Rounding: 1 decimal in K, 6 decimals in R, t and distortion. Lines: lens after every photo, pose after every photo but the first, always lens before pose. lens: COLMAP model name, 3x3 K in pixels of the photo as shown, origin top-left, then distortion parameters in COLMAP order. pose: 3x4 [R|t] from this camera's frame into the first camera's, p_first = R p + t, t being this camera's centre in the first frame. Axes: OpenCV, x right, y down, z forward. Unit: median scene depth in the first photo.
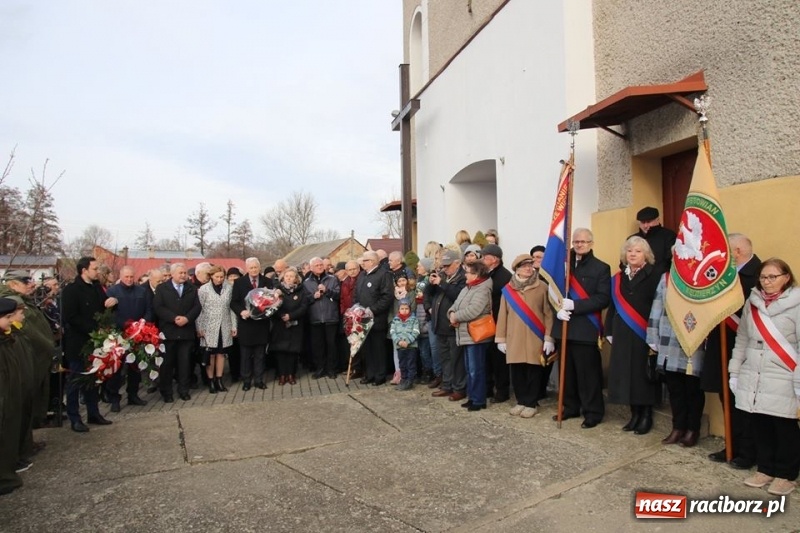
lens RADIAL K [[623.1, 0, 395.2], [0, 623.1, 268.6], [0, 0, 1]] dist [-0.143231, 0.119814]
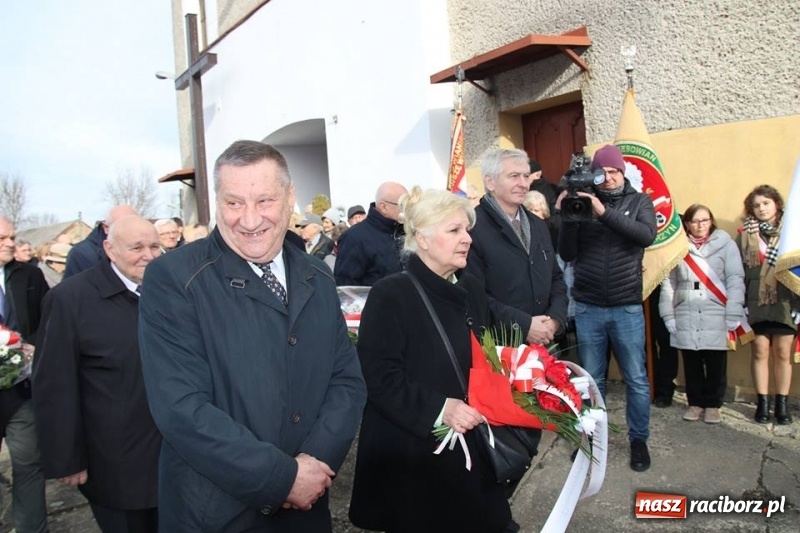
lens RADIAL K [[623.1, 0, 395.2], [0, 623.1, 268.6], [0, 0, 1]] dist [-0.143231, 0.119814]
pose [[0.911161, -0.063549, 0.407120, -0.200160], [0.048204, 0.997691, 0.047851, 0.013680], [-0.409221, -0.023975, 0.912120, 0.165834]]
